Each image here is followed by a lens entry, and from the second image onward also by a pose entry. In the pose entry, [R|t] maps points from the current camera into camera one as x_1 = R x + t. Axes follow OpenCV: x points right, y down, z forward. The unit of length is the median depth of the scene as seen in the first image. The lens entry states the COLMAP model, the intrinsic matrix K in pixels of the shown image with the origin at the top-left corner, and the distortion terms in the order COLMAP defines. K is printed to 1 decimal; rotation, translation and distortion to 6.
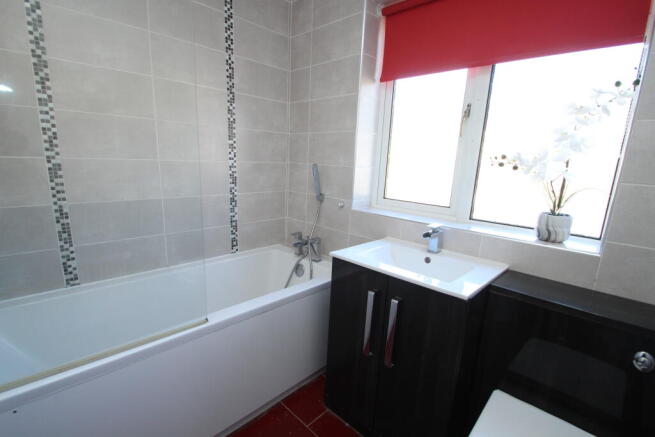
lens RADIAL K [[310.4, 0, 327.5], [0, 310.4, 230.8], [0, 0, 1]] dist [-0.001196, -0.011789]
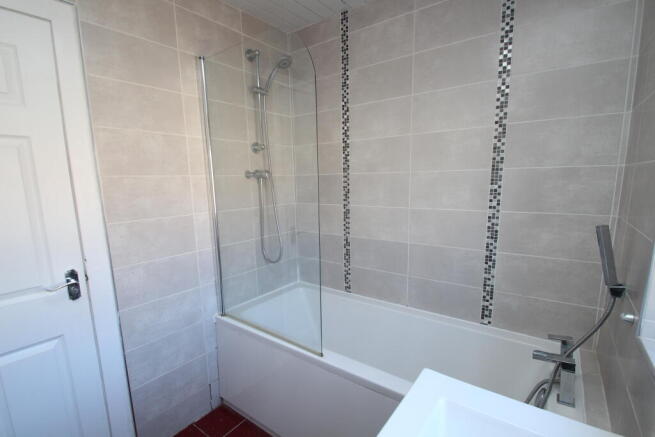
lens RADIAL K [[310.4, 0, 327.5], [0, 310.4, 230.8], [0, 0, 1]] dist [-0.001196, -0.011789]
pose [[0.122069, 0.116180, -0.985698, 0.531716], [-0.202066, 0.975235, 0.089923, -0.201988], [0.971735, 0.188200, 0.142522, 0.617099]]
